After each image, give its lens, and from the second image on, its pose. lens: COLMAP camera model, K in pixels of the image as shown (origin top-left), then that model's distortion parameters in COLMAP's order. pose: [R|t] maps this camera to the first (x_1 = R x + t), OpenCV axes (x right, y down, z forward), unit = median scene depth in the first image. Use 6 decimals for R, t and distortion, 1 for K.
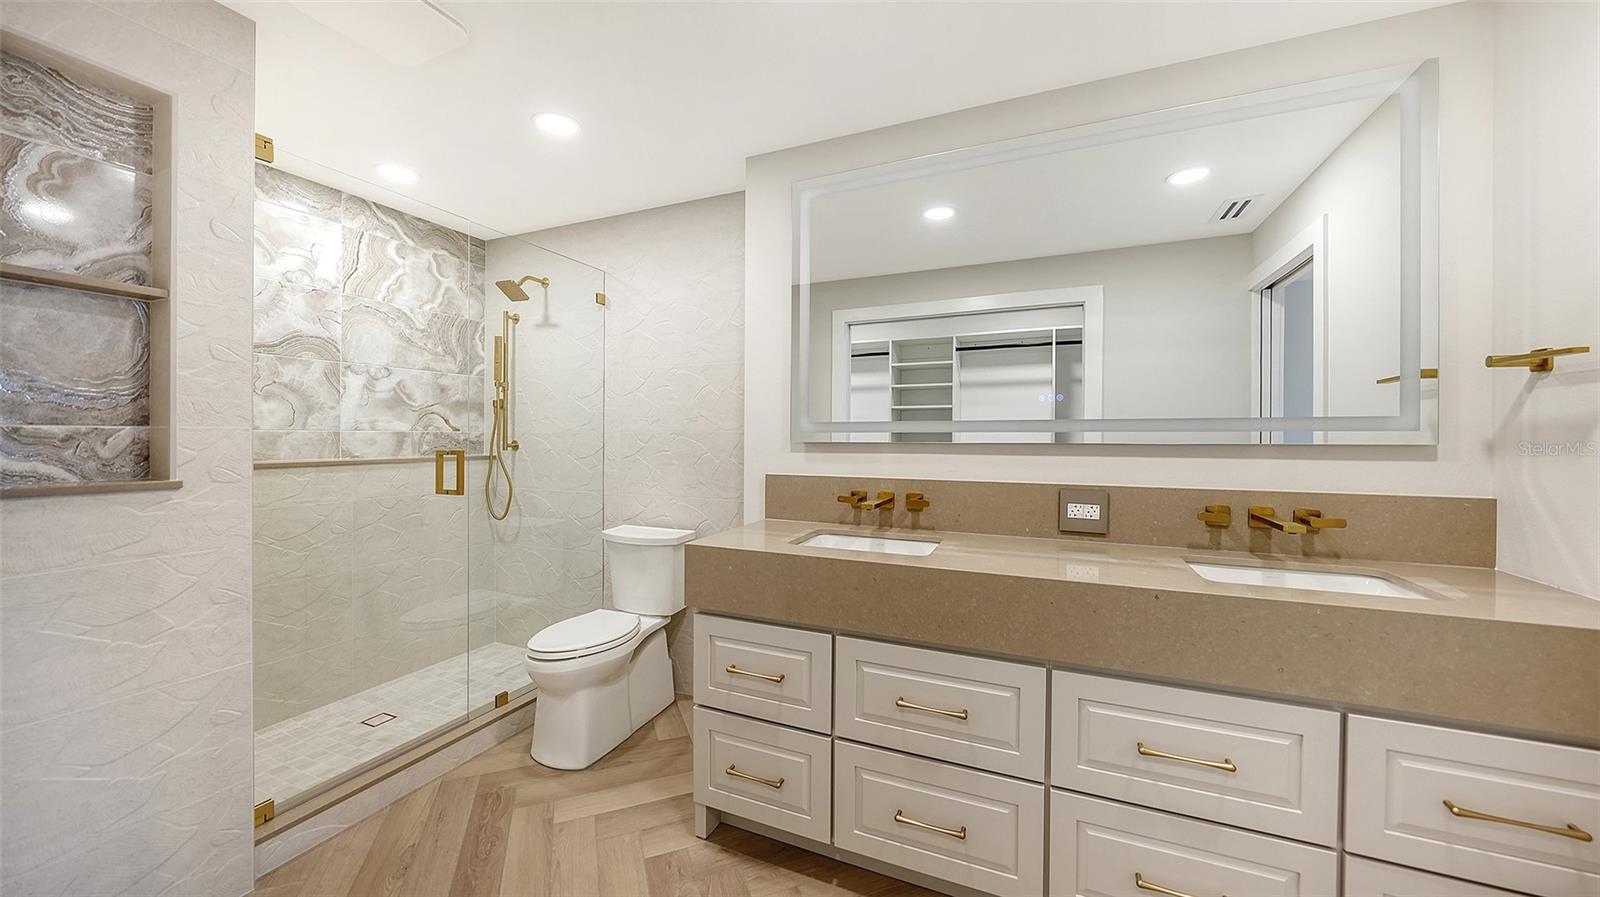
lens RADIAL K [[562.7, 0, 791.0], [0, 562.7, 437.9], [0, 0, 1]] dist [-0.005484, -0.000018]
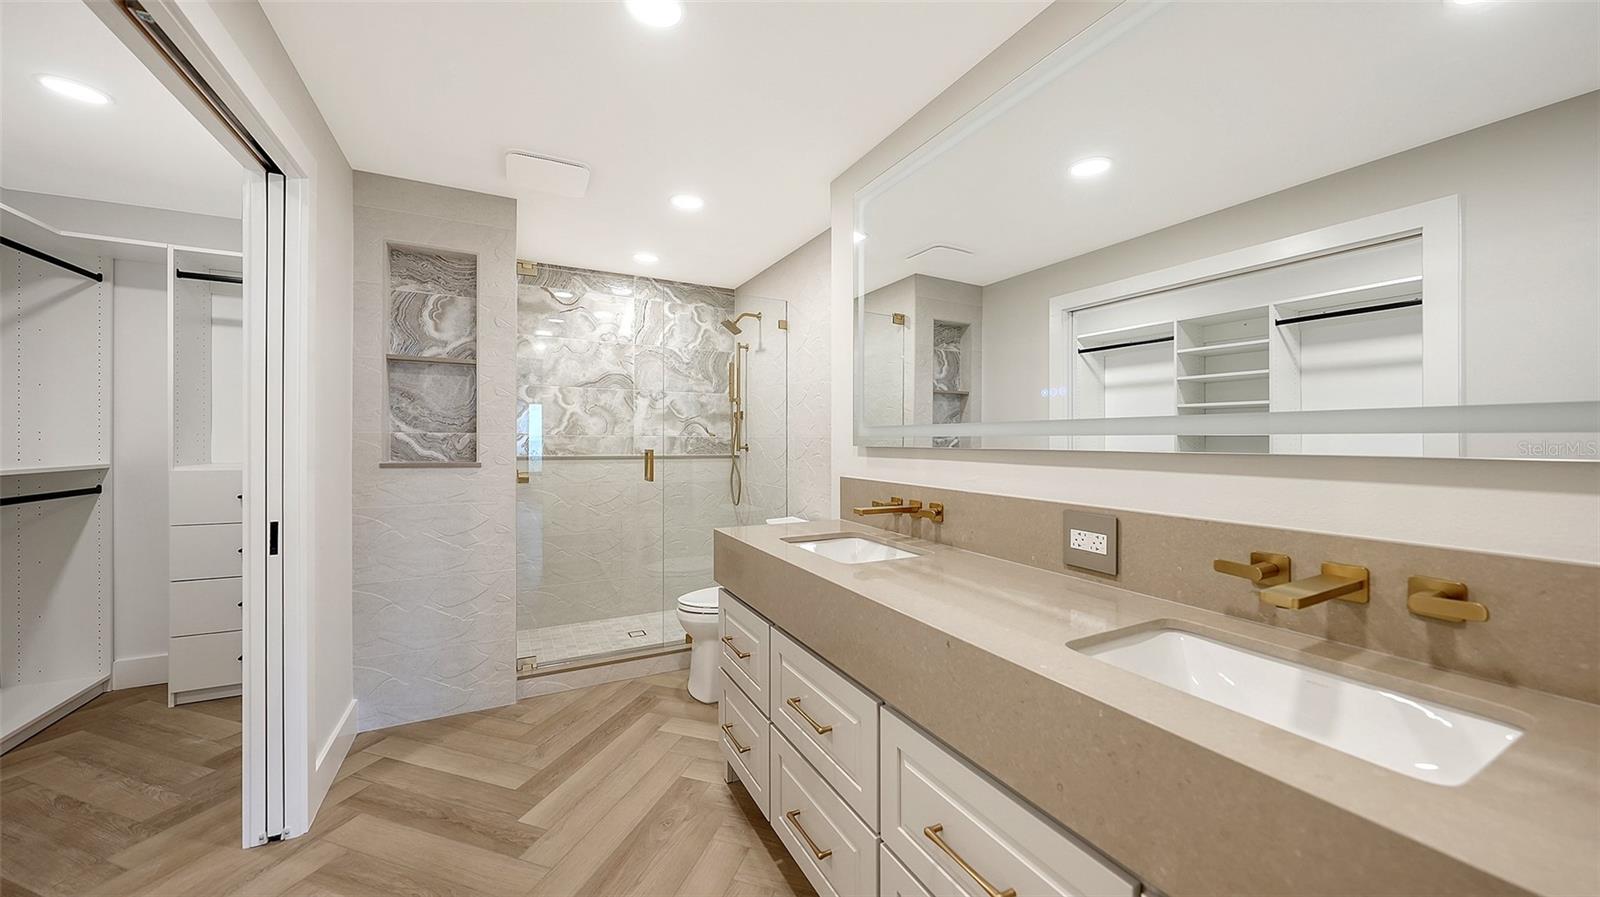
lens RADIAL K [[553.7, 0, 803.2], [0, 553.7, 439.4], [0, 0, 1]] dist [-0.000790, -0.000067]
pose [[0.783466, 0.002648, -0.621429, 0.527596], [-0.007761, 0.999955, -0.005523, 0.001256], [0.621387, 0.009150, 0.783451, 0.141757]]
